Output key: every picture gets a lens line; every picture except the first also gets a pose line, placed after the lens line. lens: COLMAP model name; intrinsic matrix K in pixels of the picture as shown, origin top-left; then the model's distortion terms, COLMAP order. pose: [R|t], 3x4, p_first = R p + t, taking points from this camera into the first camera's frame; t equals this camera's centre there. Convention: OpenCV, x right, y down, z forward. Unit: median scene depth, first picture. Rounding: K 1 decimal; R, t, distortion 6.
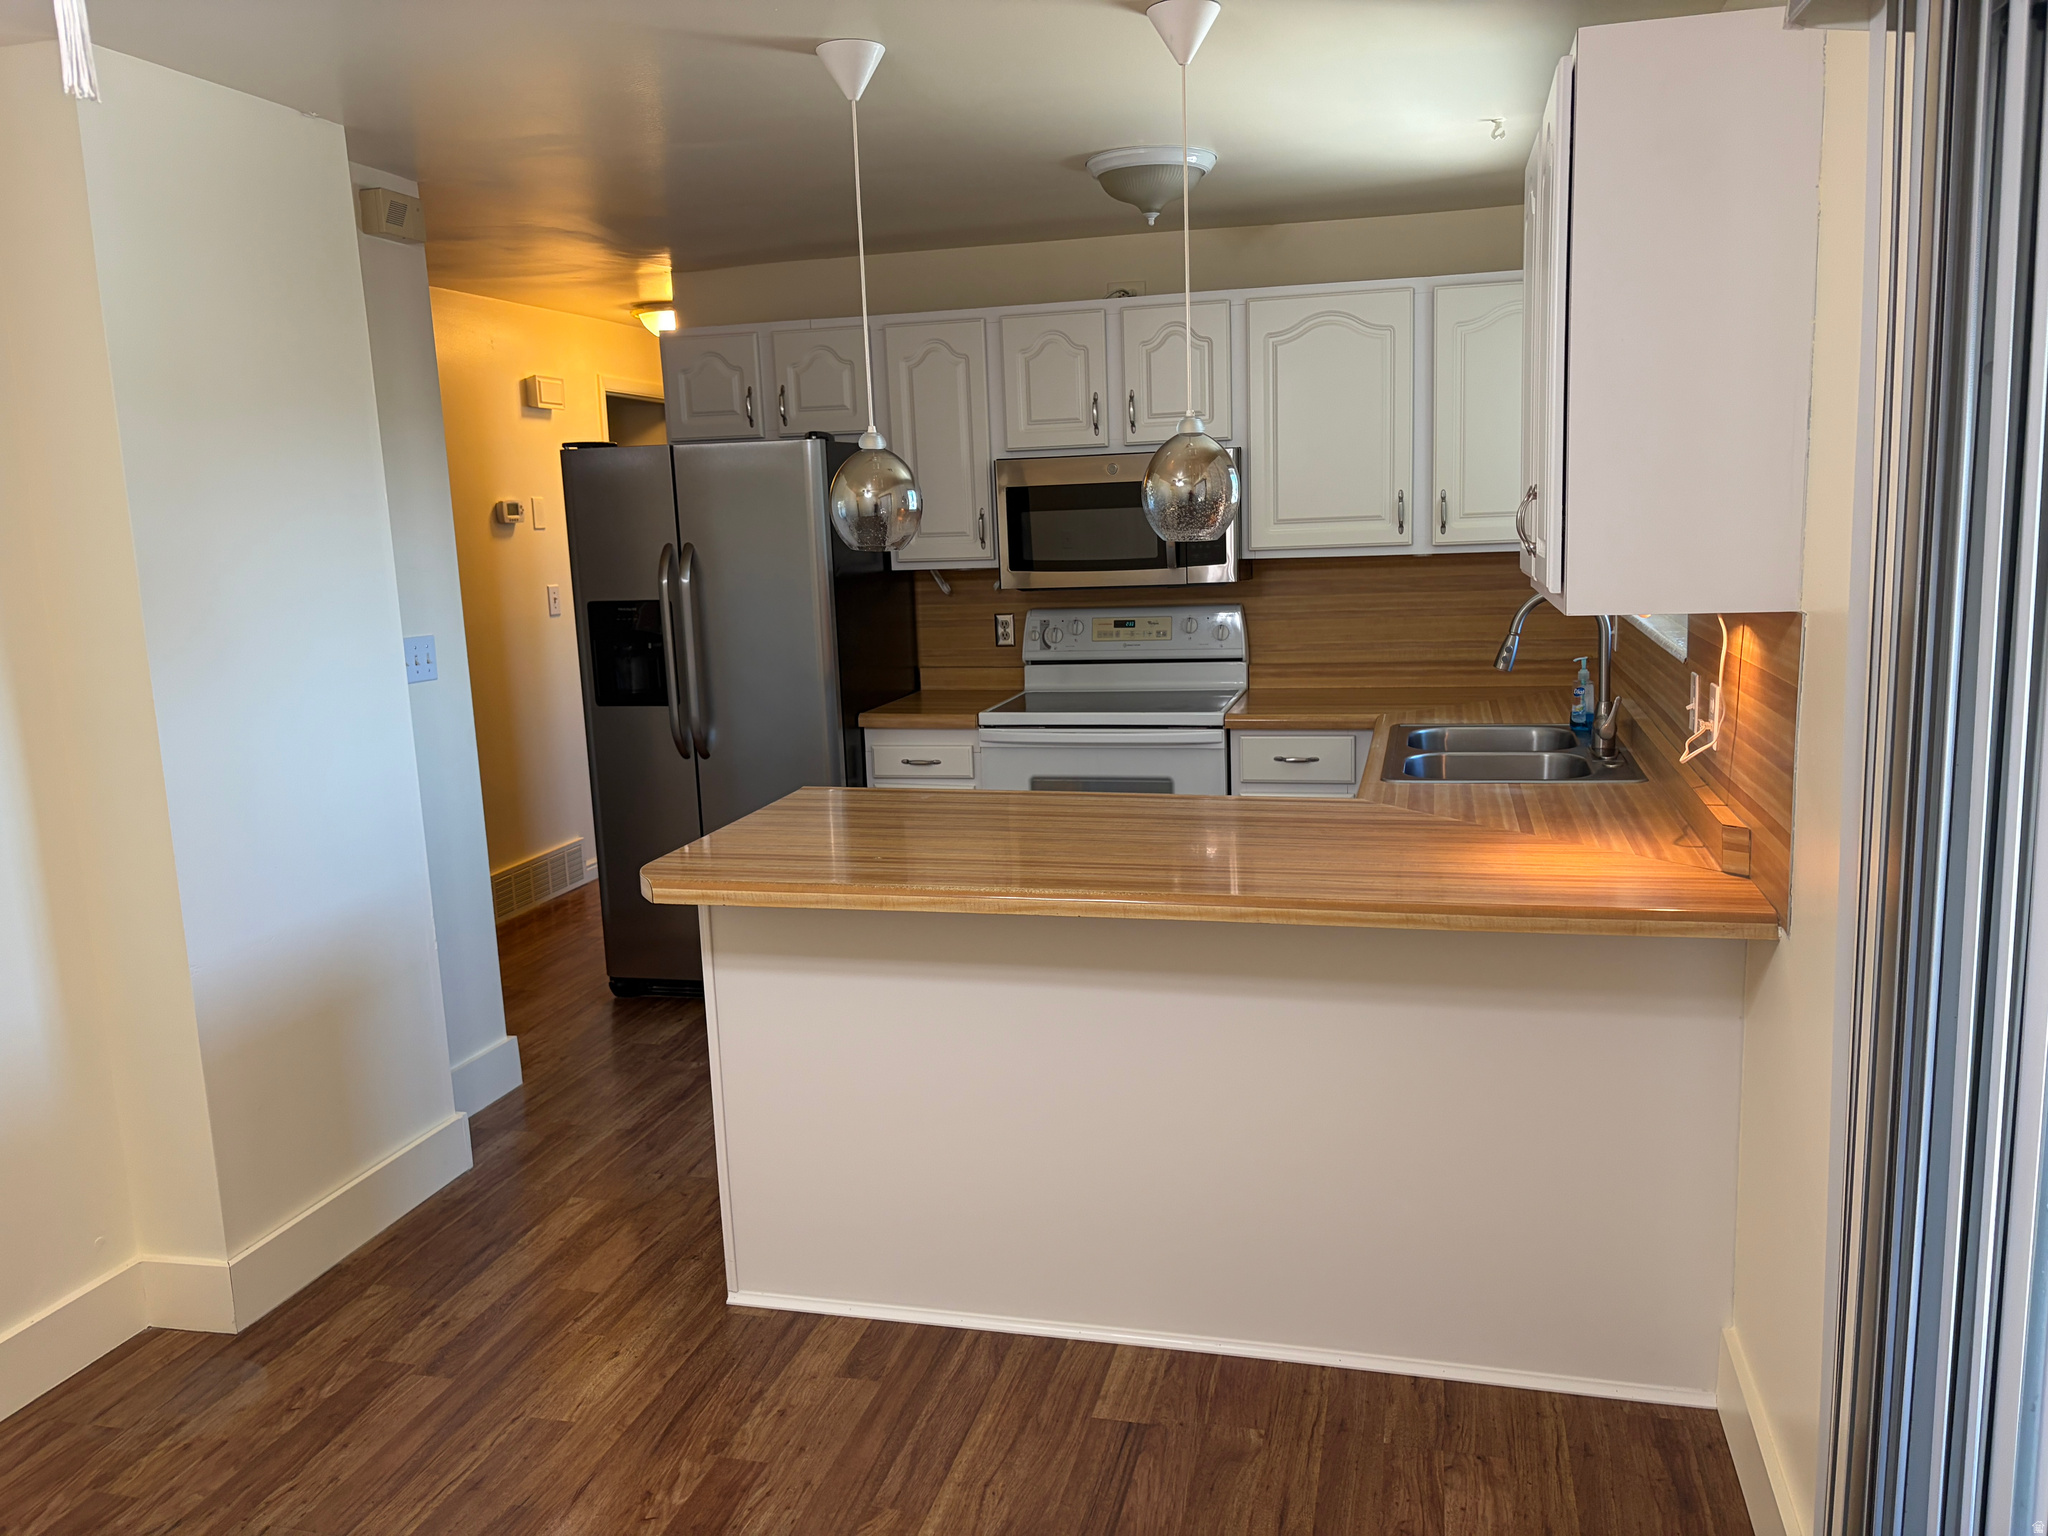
lens RADIAL K [[1542.5, 0, 1026.2], [0, 1542.5, 777.0], [0, 0, 1]] dist [0.045008, -0.051559]
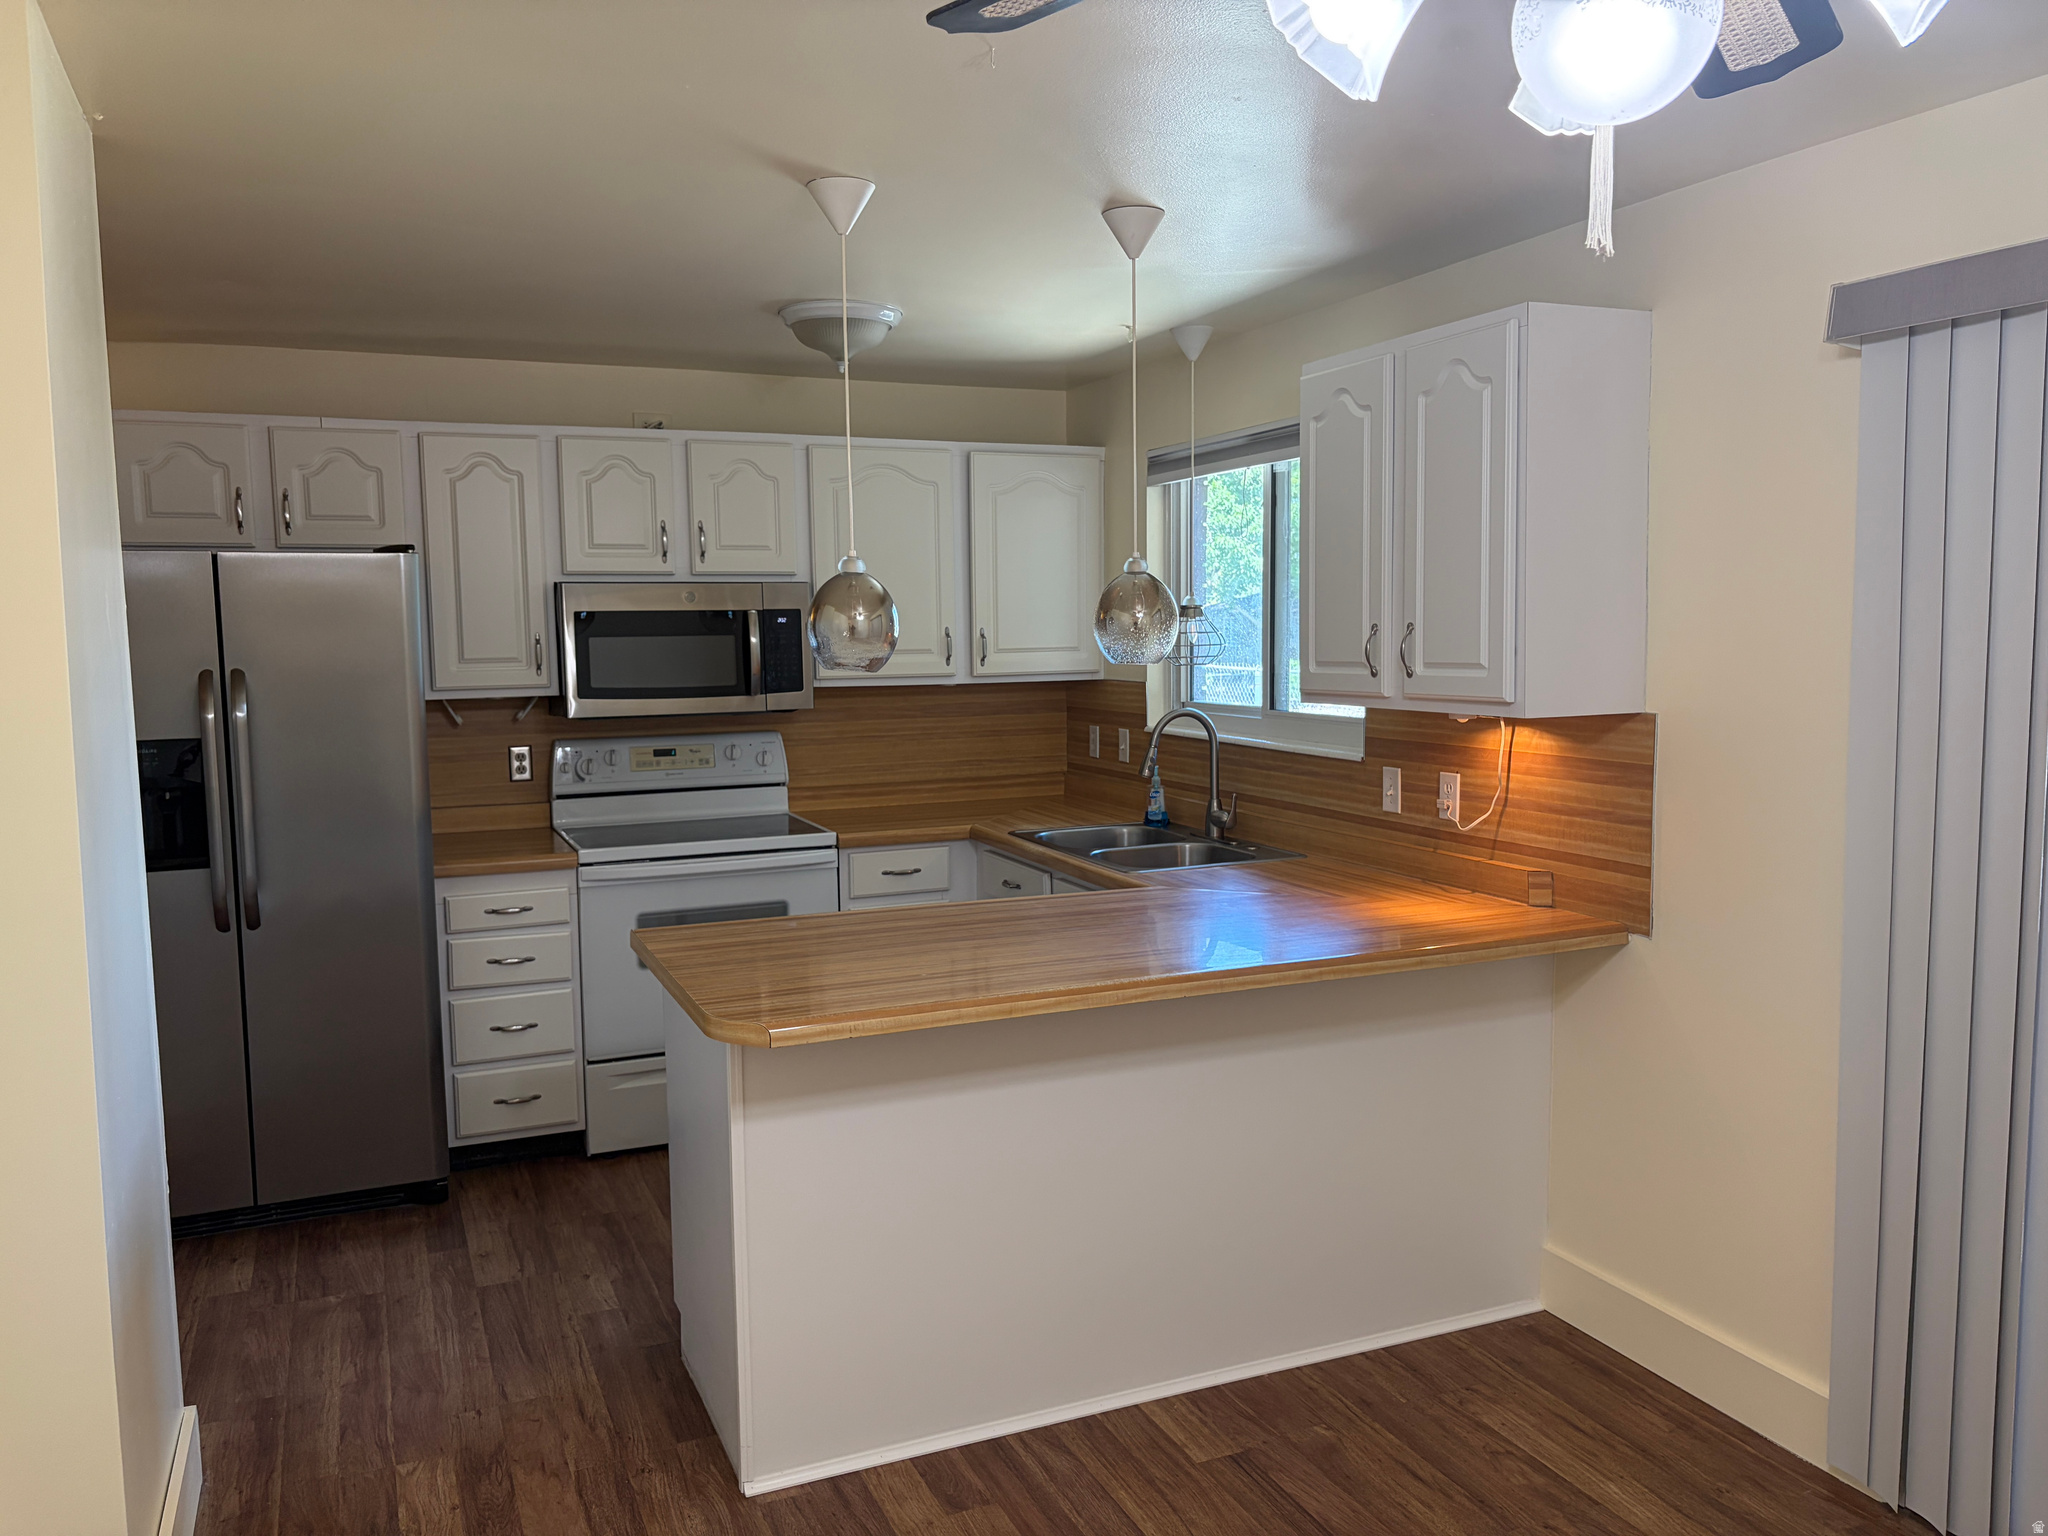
lens RADIAL K [[1542.5, 0, 1026.5], [0, 1542.5, 778.8], [0, 0, 1]] dist [0.045008, -0.051559]
pose [[0.791752, -0.038091, 0.609654, -0.387167], [0.091232, 0.994233, -0.056363, -0.007076], [-0.603991, 0.100246, 0.790661, 0.092244]]
